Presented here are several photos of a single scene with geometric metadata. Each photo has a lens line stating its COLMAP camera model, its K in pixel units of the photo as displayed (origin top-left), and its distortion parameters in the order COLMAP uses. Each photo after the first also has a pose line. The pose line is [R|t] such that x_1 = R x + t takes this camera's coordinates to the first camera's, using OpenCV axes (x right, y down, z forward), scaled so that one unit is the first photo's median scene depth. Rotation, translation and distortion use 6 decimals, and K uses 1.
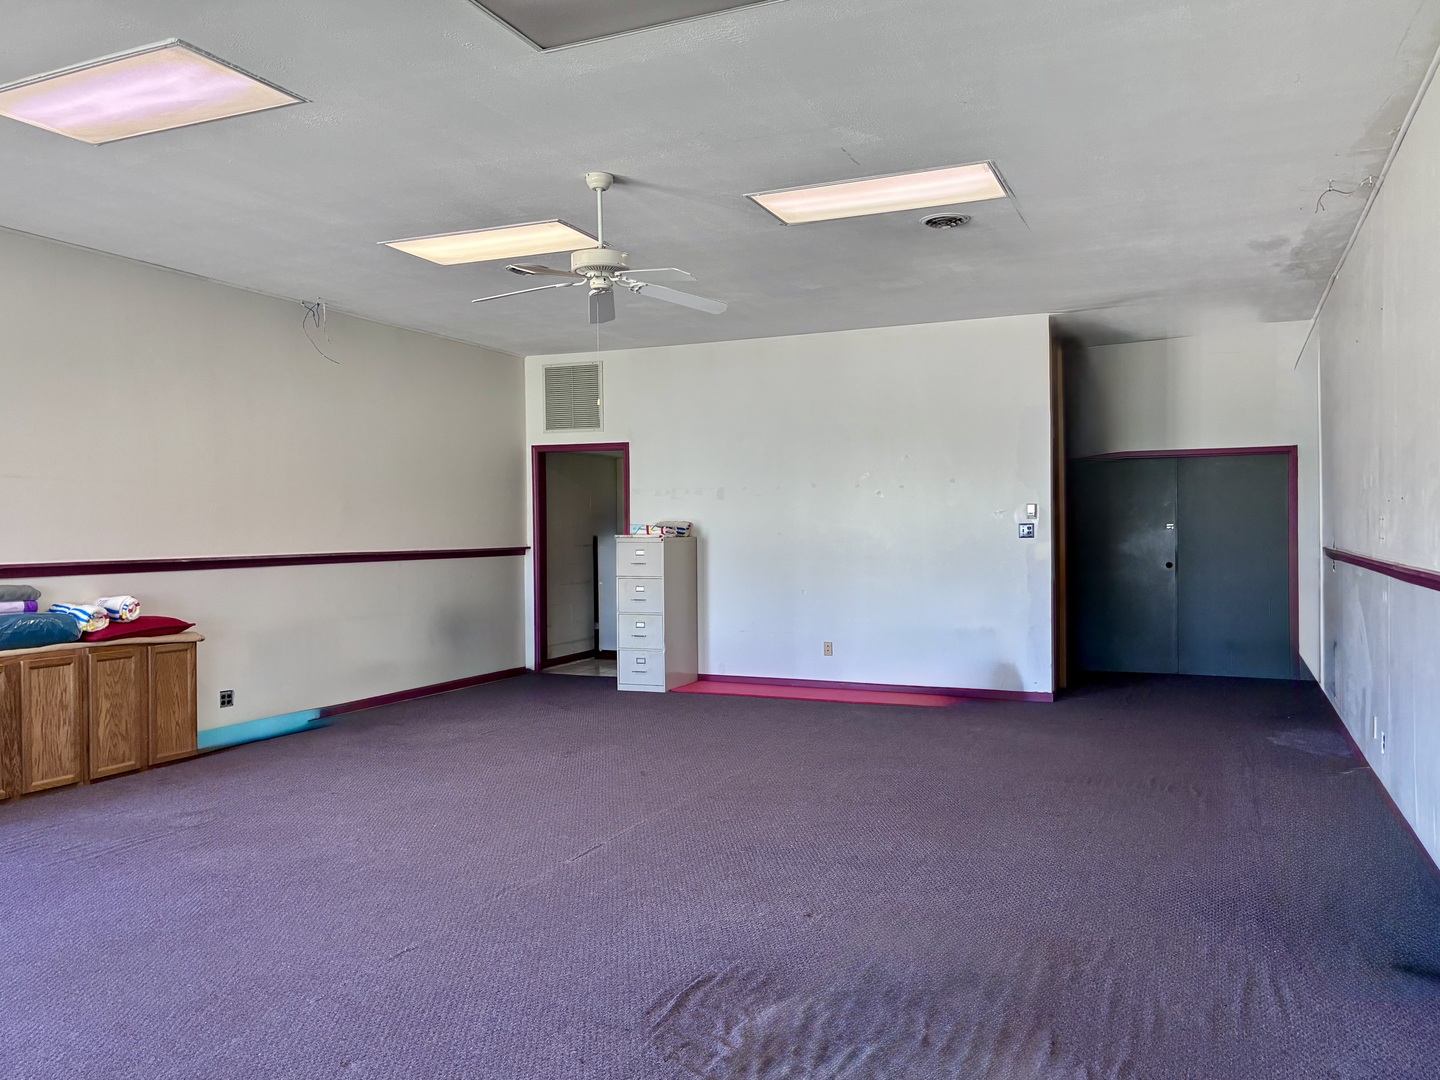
lens RADIAL K [[1152.5, 0, 702.4], [0, 1152.5, 542.2], [0, 0, 1]] dist [0.022720, -0.010855]
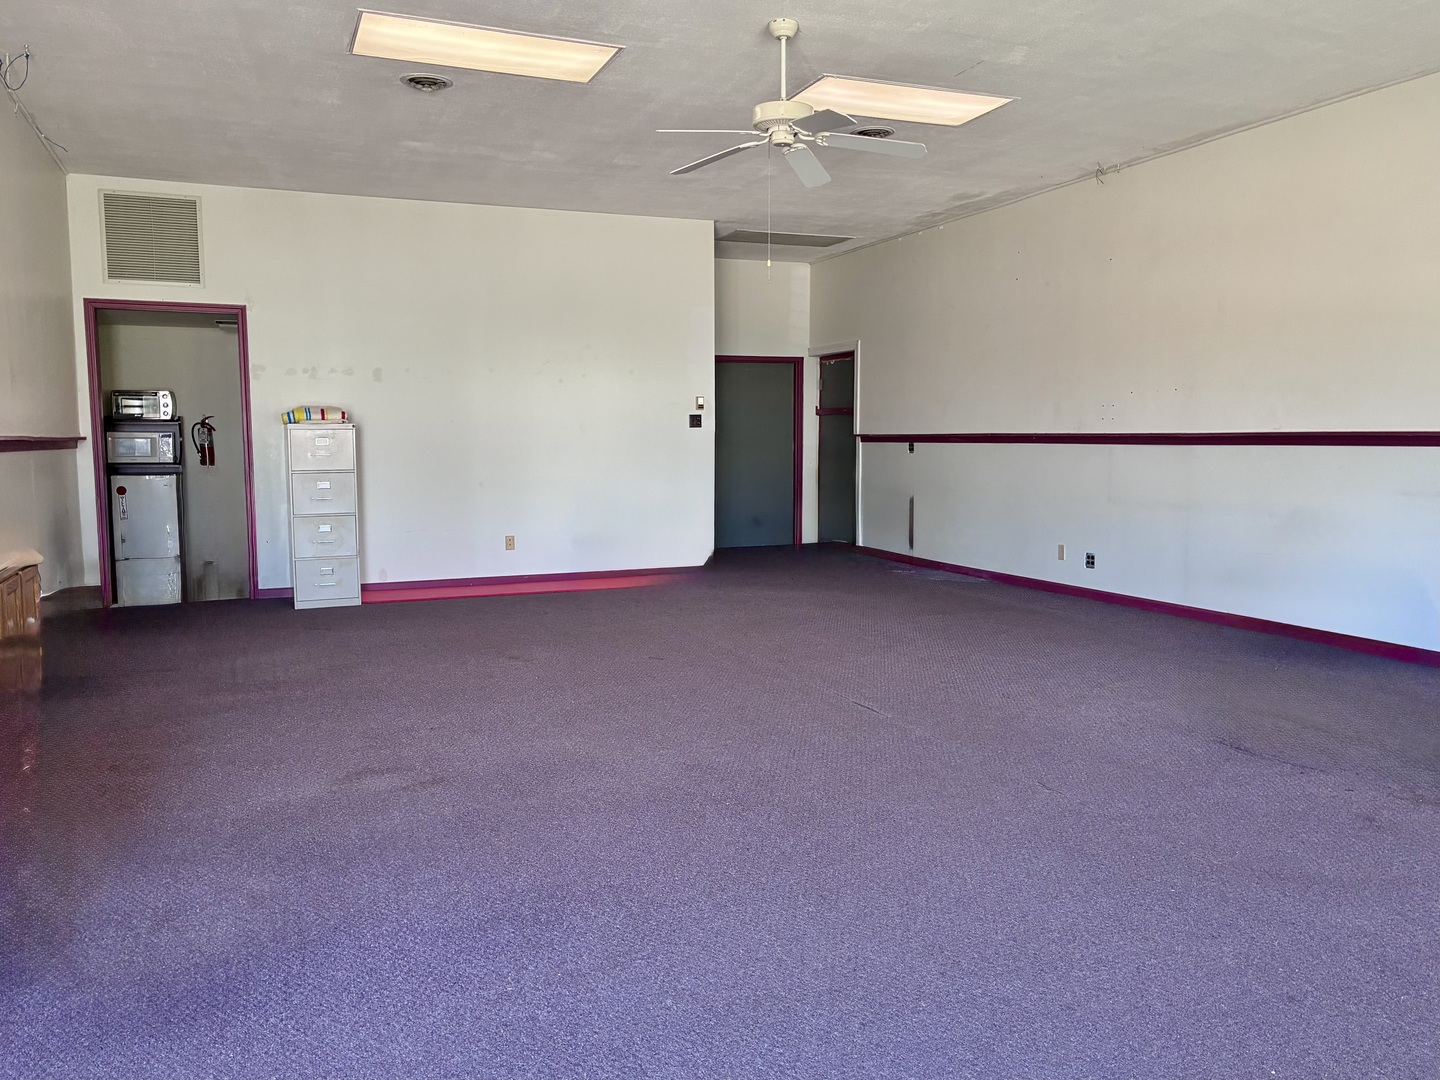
lens RADIAL K [[1202.2, 0, 720.0], [0, 1202.2, 540.0], [0, 0, 1]] dist [0.012520, -0.002836]
pose [[0.672616, -0.057613, 0.737745, -0.479726], [0.008721, 0.997513, 0.069948, 0.020573], [-0.739940, -0.040614, 0.671445, 0.191121]]
